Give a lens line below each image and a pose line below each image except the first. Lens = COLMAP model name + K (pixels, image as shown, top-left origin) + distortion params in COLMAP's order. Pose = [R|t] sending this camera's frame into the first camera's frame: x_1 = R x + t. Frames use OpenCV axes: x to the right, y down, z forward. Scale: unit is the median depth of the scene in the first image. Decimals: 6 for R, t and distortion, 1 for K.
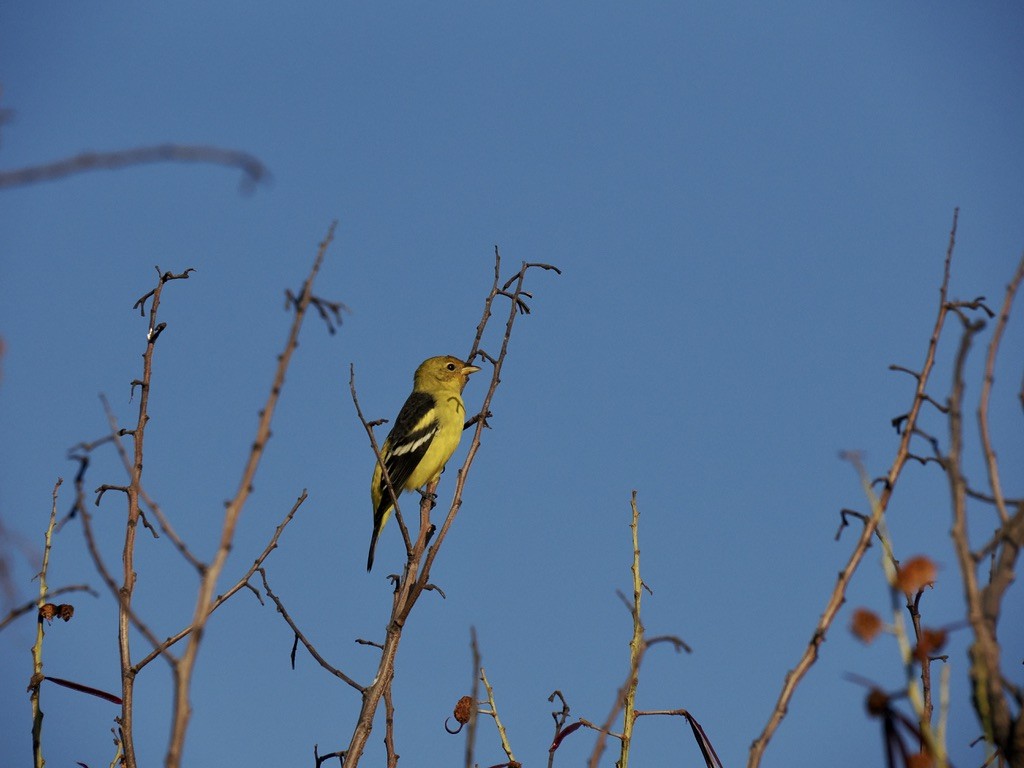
lens RADIAL K [[412.0, 0, 516.0], [0, 412.0, 380.3], [0, 0, 1]] dist [-0.000613, -0.003712]
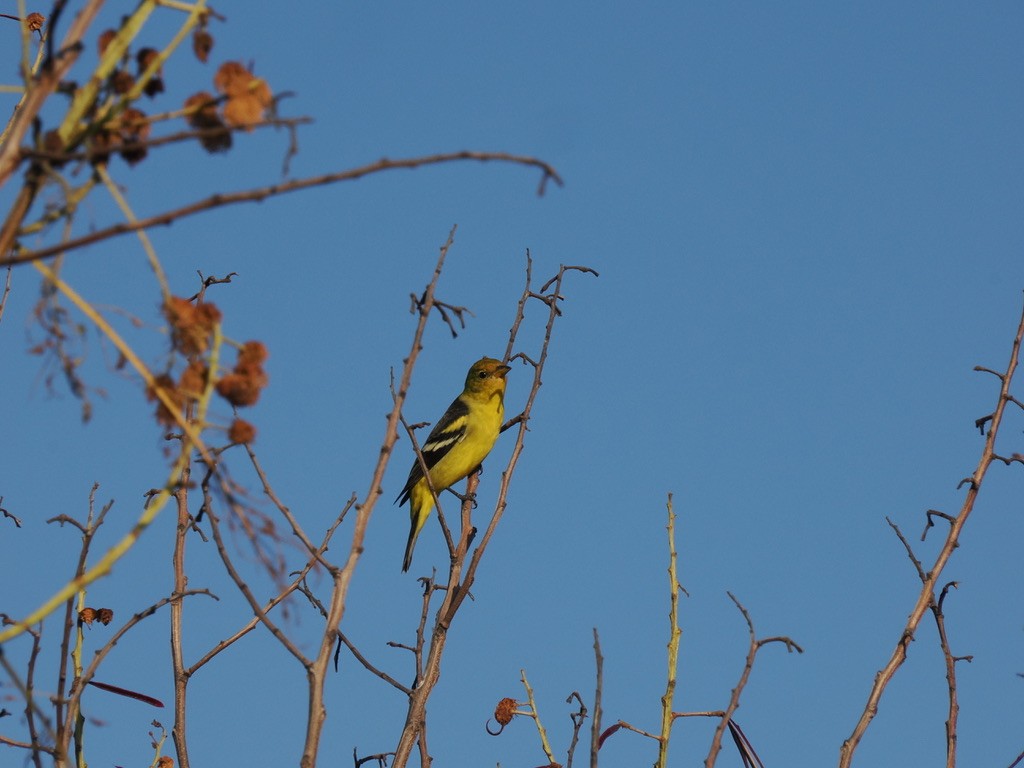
lens RADIAL K [[411.5, 0, 512.0], [0, 411.5, 384.0], [0, 0, 1]] dist [0.002086, -0.005052]
pose [[0.999987, -0.004311, -0.002820, -0.112958], [0.004318, 0.999988, 0.002271, -0.000171], [0.002811, -0.002283, 0.999993, -0.000953]]
